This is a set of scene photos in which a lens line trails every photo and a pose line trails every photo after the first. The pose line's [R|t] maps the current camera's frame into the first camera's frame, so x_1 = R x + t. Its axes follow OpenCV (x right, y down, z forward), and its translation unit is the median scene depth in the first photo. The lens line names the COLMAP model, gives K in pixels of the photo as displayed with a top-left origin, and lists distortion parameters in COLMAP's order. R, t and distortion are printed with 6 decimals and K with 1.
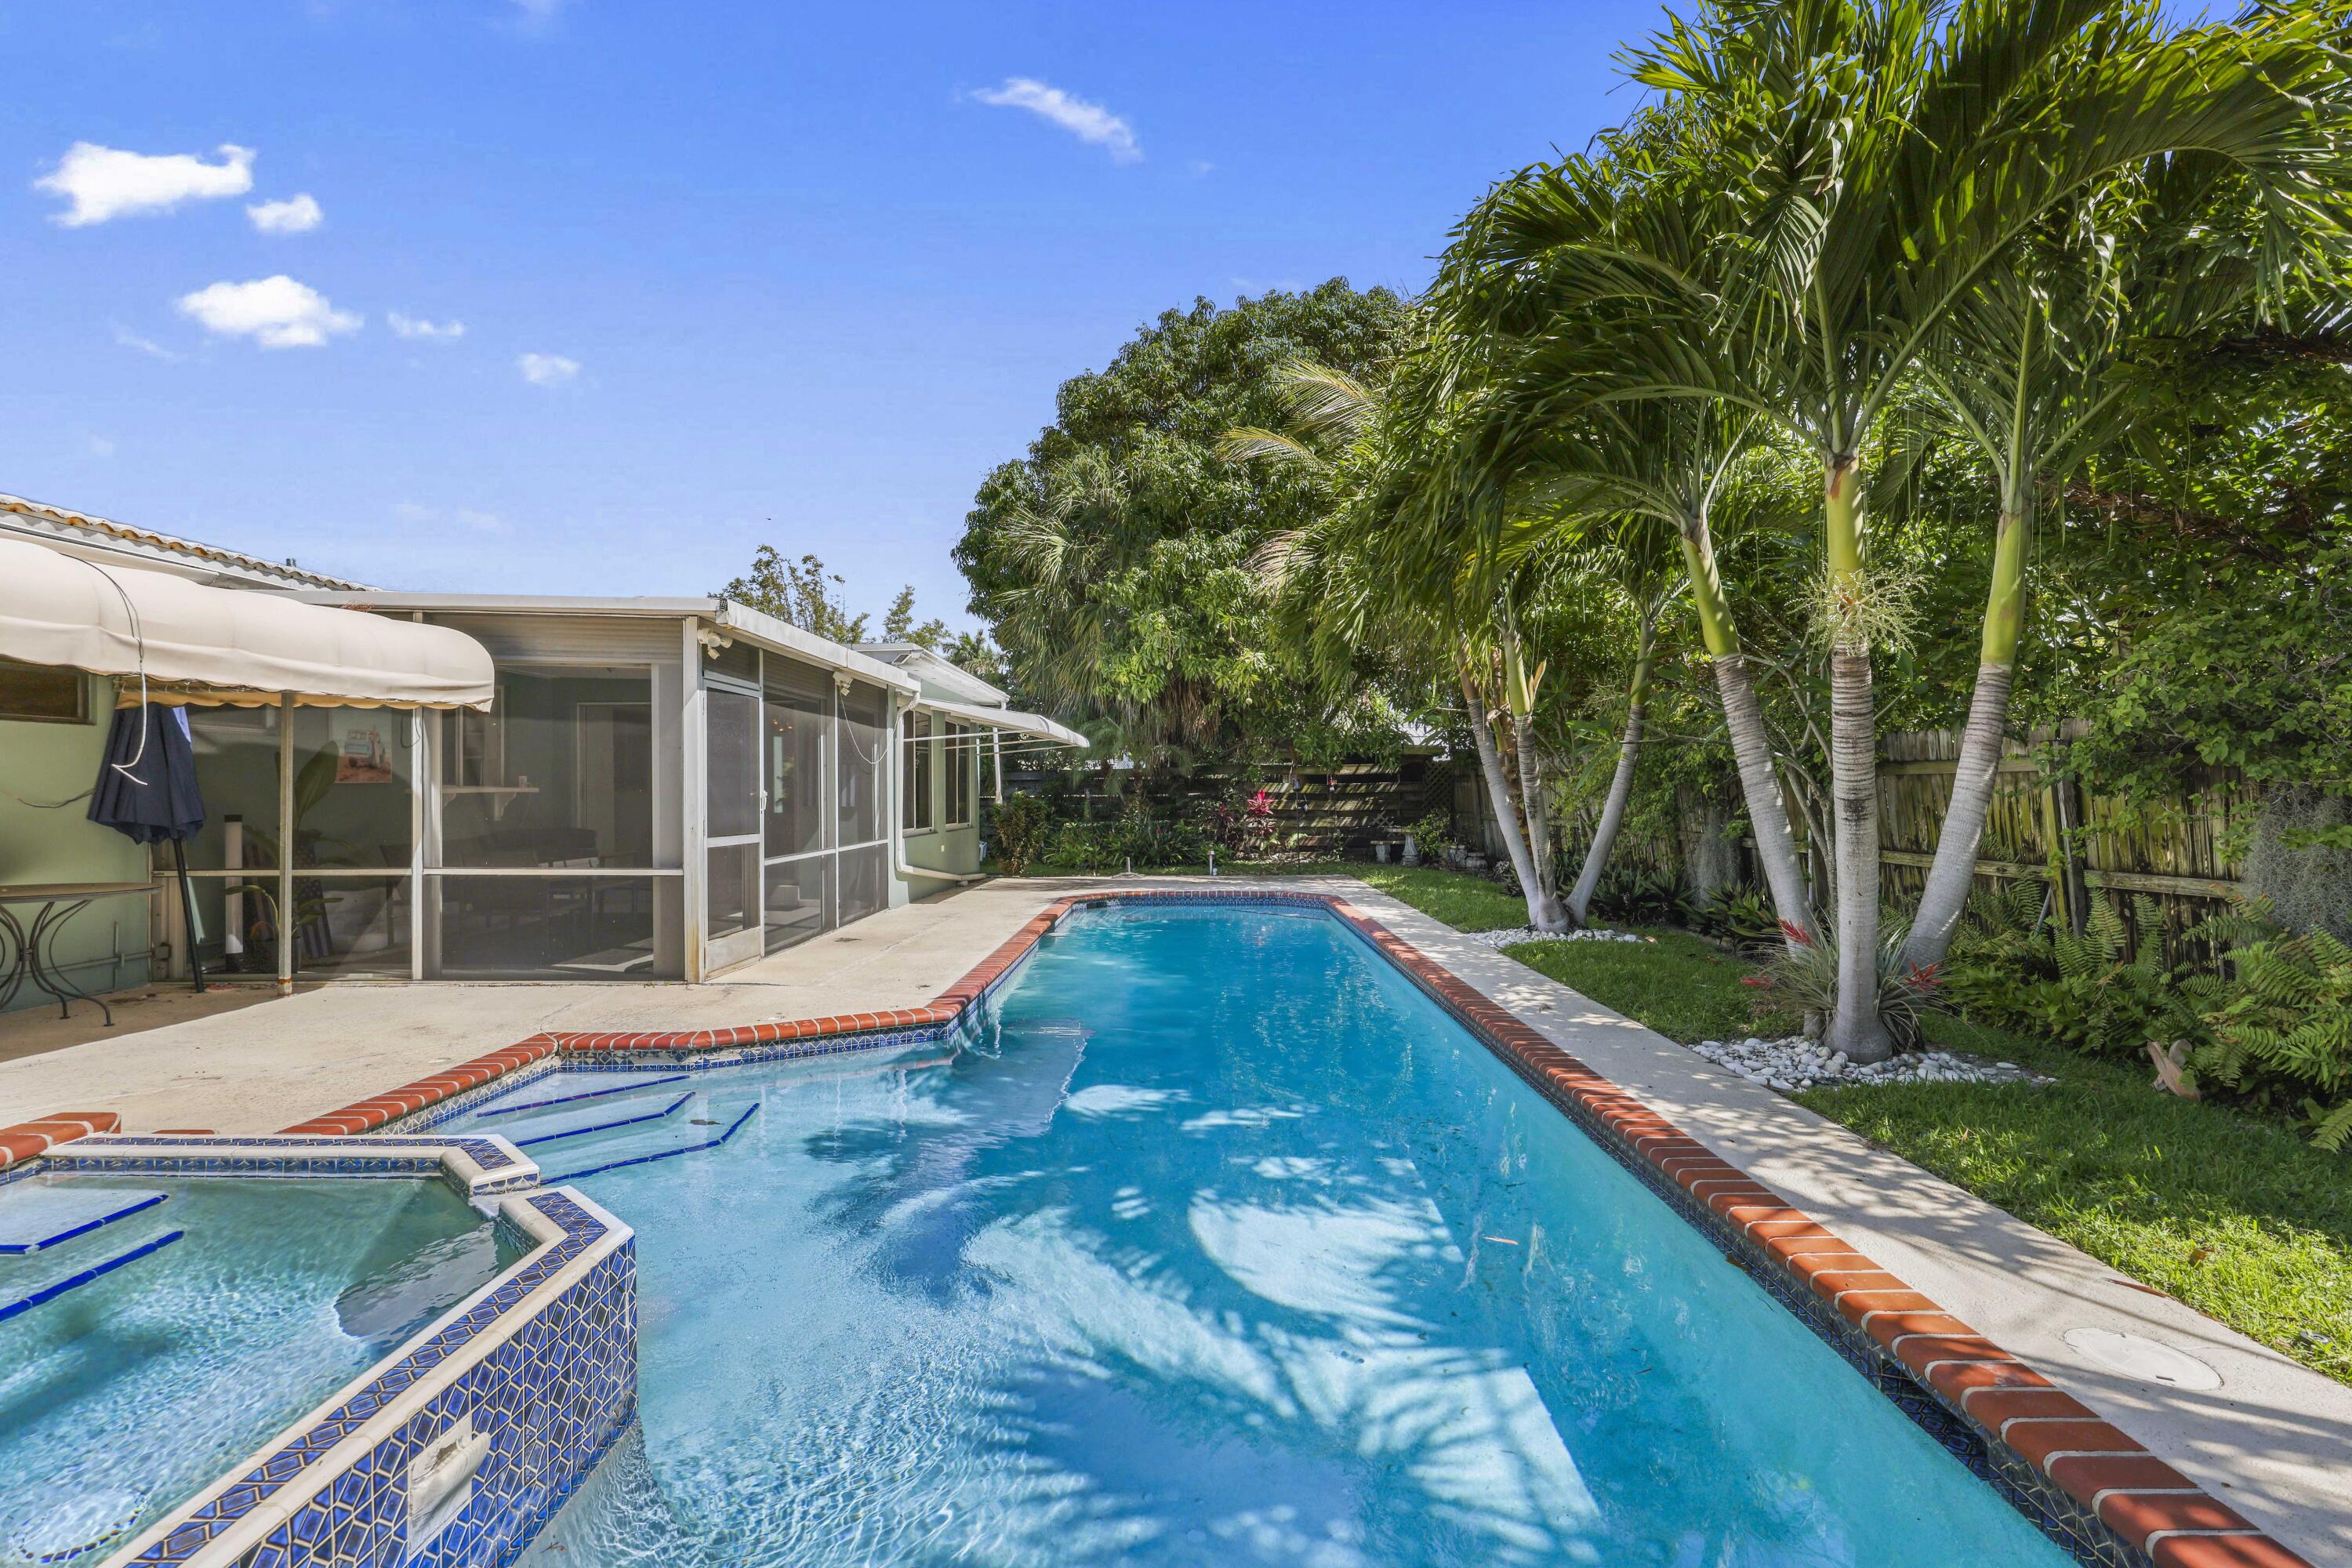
lens RADIAL K [[1054.2, 0, 1144.6], [0, 1054.2, 795.2], [0, 0, 1]] dist [-0.000083, 0.001710]
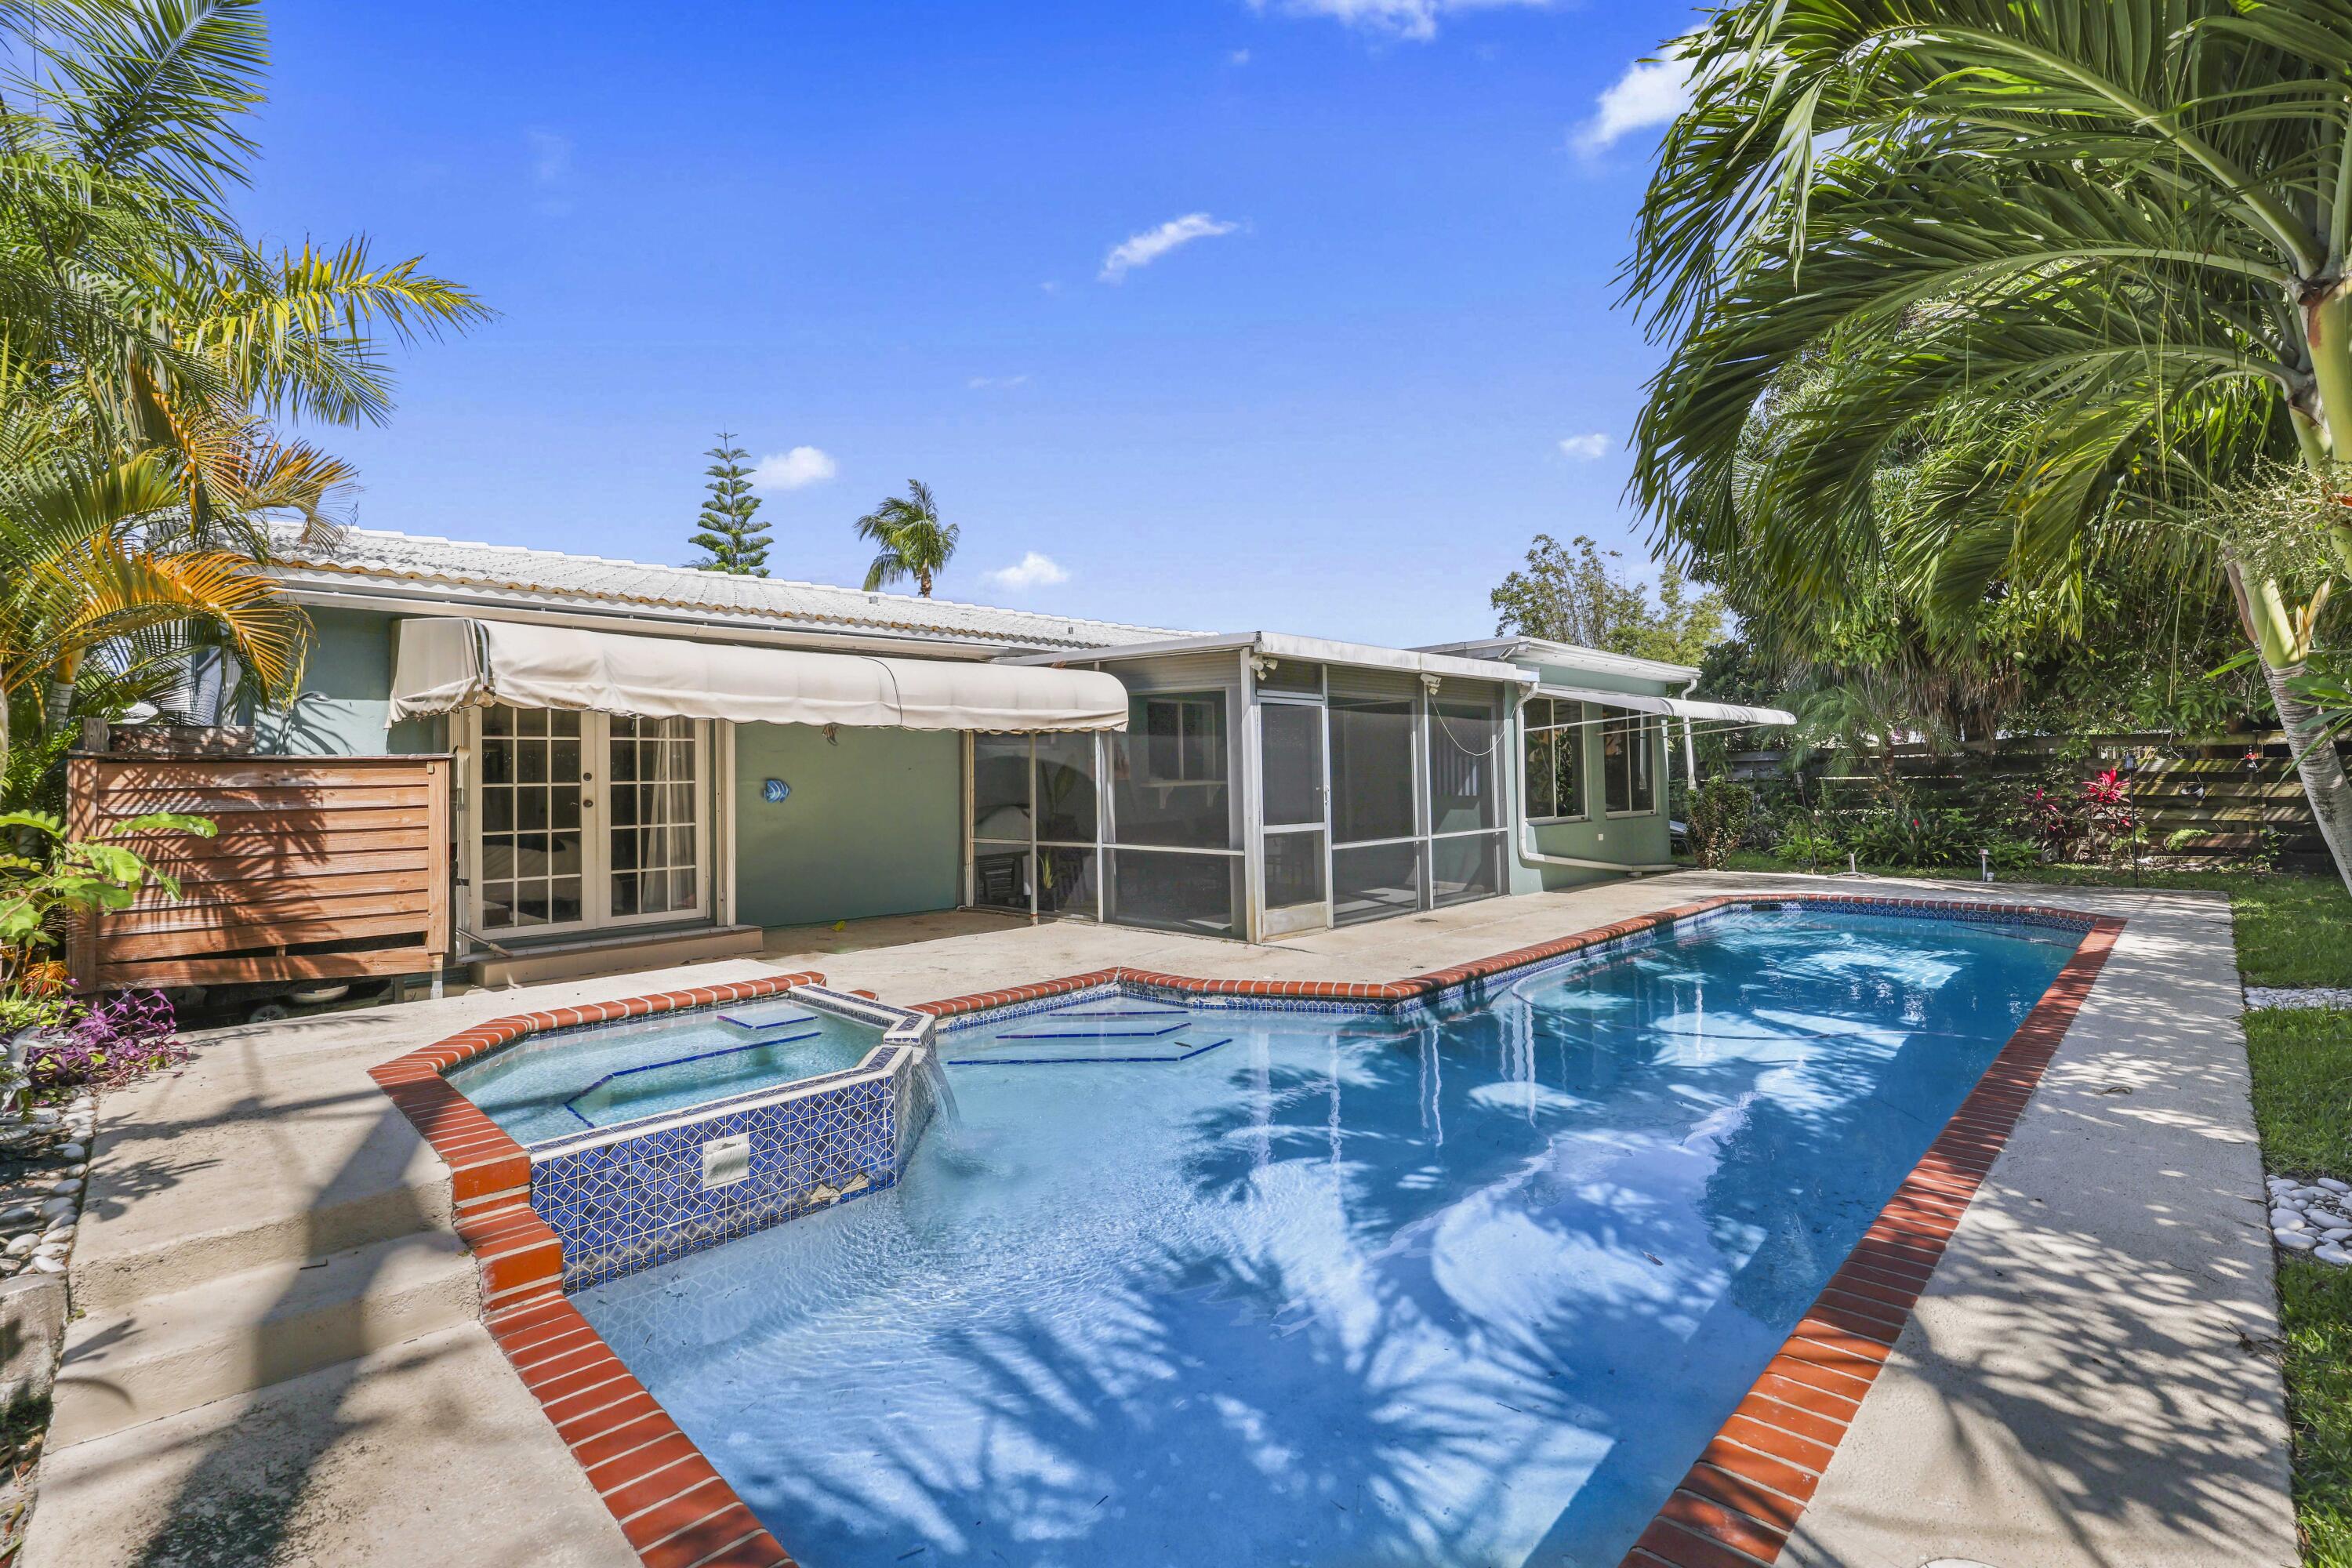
lens RADIAL K [[1054.2, 0, 1166.8], [0, 1054.2, 765.2], [0, 0, 1]] dist [-0.000083, 0.001710]
pose [[0.731388, -0.018655, -0.681706, 0.349058], [0.012713, 0.999825, -0.013721, -0.015075], [0.681843, 0.001369, 0.731498, 0.029601]]
